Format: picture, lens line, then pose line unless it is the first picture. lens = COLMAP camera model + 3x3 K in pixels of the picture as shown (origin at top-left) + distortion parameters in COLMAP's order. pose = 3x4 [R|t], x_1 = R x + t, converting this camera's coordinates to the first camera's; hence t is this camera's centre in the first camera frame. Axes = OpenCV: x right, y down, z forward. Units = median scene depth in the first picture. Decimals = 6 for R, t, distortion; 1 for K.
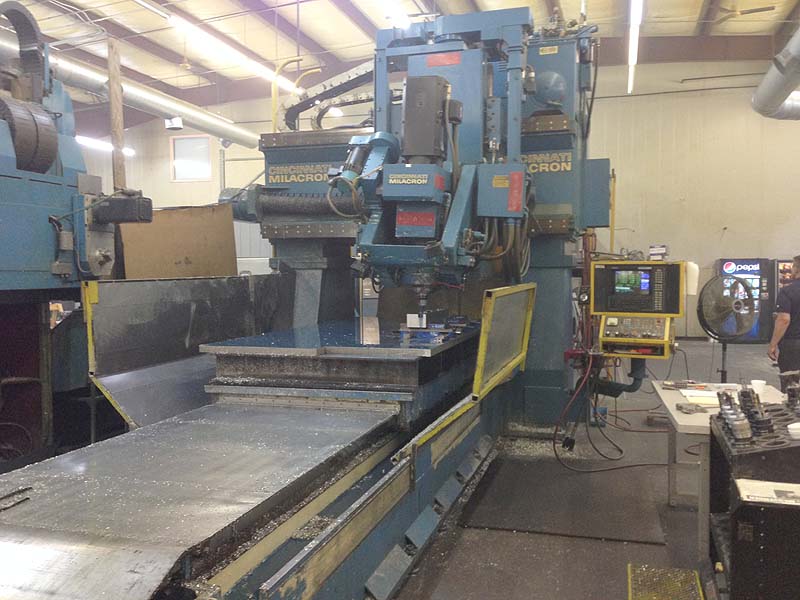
lens RADIAL K [[725.6, 0, 400.0], [0, 725.6, 300.0], [0, 0, 1]] dist [0.144553, -0.221619]
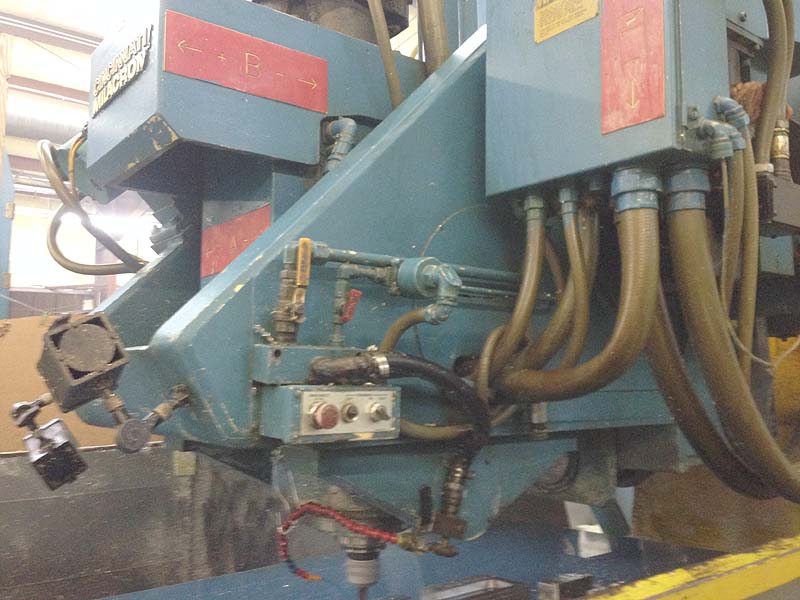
lens RADIAL K [[725.6, 0, 400.0], [0, 725.6, 300.0], [0, 0, 1]] dist [0.144553, -0.221619]
pose [[0.822280, -0.096766, -0.560797, 0.167312], [0.000679, 0.985604, -0.169071, -0.039008], [0.569083, 0.138642, 0.810507, 0.666018]]
